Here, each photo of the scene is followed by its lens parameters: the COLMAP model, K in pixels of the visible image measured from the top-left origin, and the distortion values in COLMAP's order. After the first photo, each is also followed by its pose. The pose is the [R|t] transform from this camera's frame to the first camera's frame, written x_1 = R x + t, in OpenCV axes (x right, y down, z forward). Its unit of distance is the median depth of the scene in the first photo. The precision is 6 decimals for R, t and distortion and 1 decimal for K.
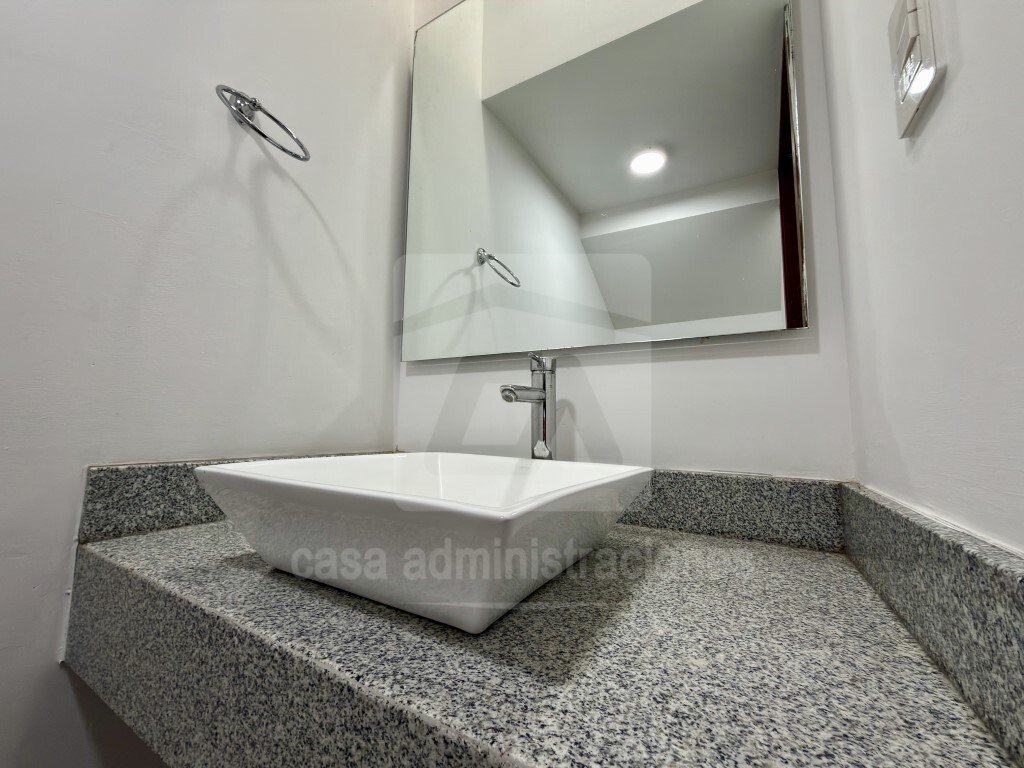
lens RADIAL K [[408.5, 0, 510.6], [0, 408.5, 383.8], [0, 0, 1]] dist [-0.000766, 0.000025]
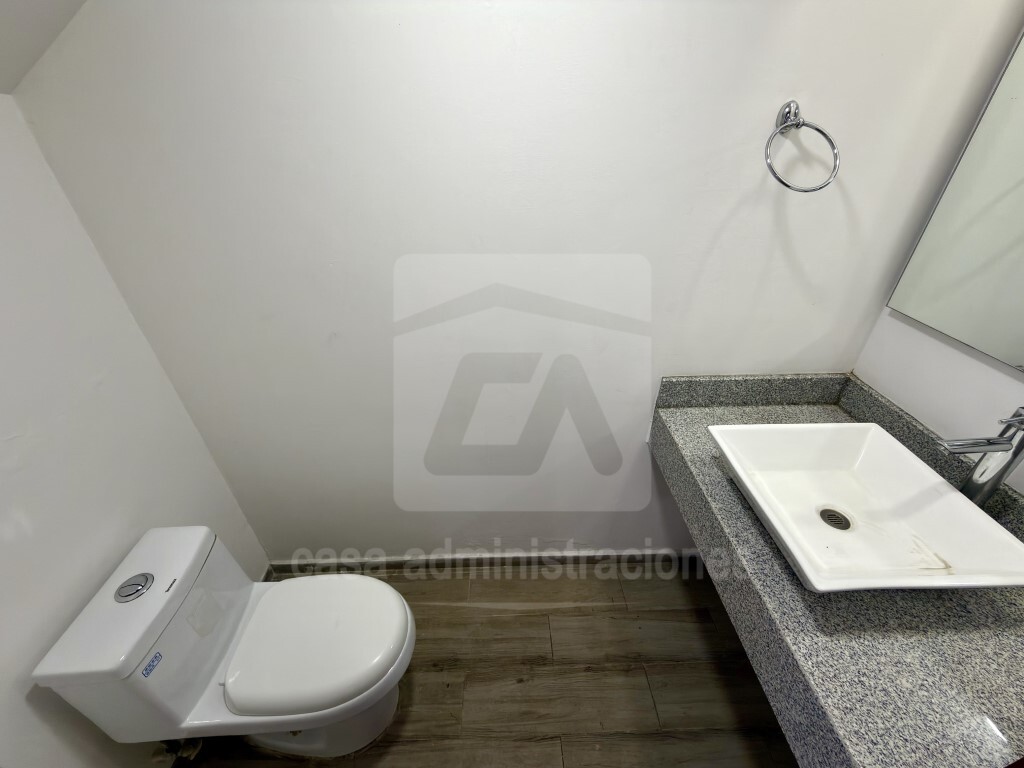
lens RADIAL K [[410.4, 0, 513.0], [0, 410.4, 387.0], [0, 0, 1]] dist [0.000671, 0.000268]
pose [[0.536607, 0.438946, -0.720680, 0.138256], [0.105210, 0.812589, 0.573263, -1.250261], [0.837248, -0.383439, 0.389859, -0.596955]]
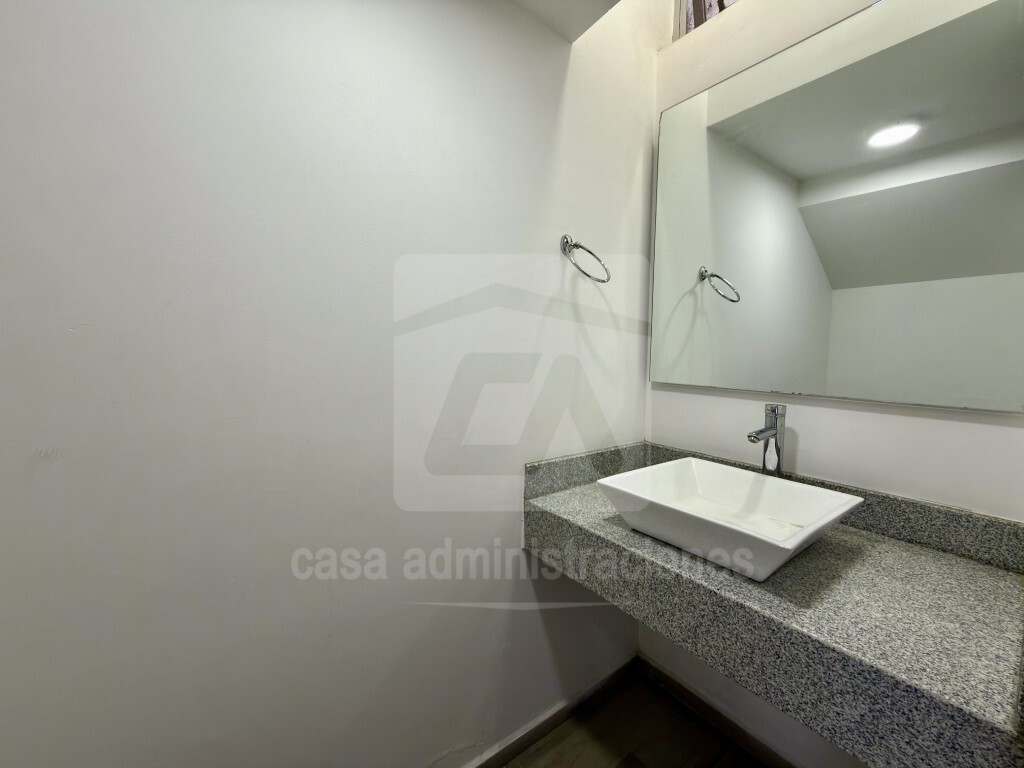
lens RADIAL K [[408.5, 0, 510.6], [0, 408.5, 383.8], [0, 0, 1]] dist [-0.000766, 0.000025]
pose [[0.922460, 0.023463, -0.385378, -0.355539], [0.045591, 0.984549, 0.169071, -0.655103], [0.383391, -0.173532, 0.907138, -1.000891]]
